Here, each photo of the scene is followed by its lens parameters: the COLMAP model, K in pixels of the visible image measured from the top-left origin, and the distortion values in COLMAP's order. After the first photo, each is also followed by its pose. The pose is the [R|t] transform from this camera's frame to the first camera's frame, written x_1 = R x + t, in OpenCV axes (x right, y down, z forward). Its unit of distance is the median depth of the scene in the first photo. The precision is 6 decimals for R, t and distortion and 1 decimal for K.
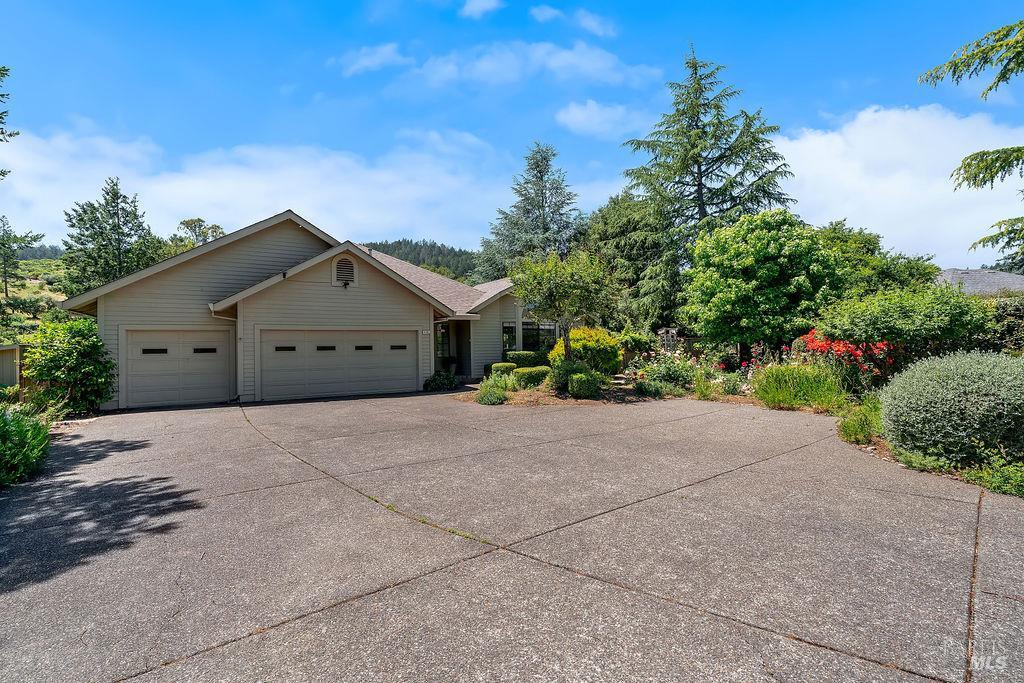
lens RADIAL K [[451.8, 0, 512.0], [0, 451.8, 341.5], [0, 0, 1]] dist [-0.011247, 0.000403]
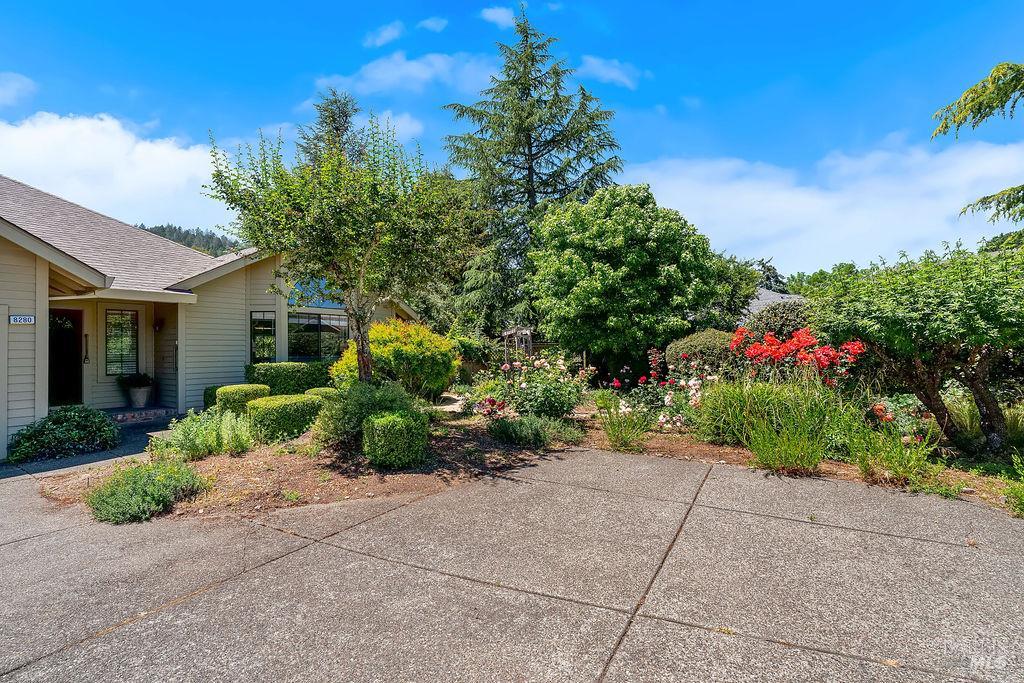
lens RADIAL K [[451.8, 0, 512.0], [0, 451.8, 341.5], [0, 0, 1]] dist [-0.011247, 0.000403]
pose [[0.913289, 0.008976, 0.407214, 0.052641], [-0.001254, 0.999814, -0.019226, 0.005766], [-0.407311, 0.017049, 0.913130, 0.364034]]
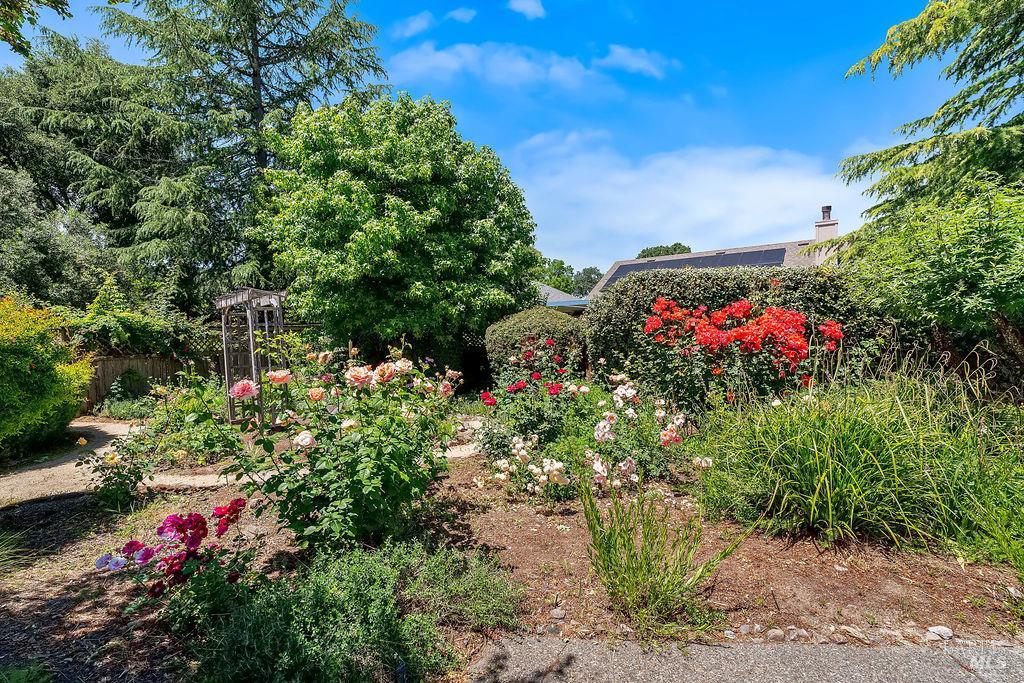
lens RADIAL K [[445.1, 0, 512.0], [0, 445.1, 341.5], [0, 0, 1]] dist [-0.010833, -0.000037]
pose [[0.542400, -0.017734, 0.839933, 0.155428], [0.004717, 0.999826, 0.018064, 0.005142], [-0.840107, -0.005836, 0.542389, 0.620630]]
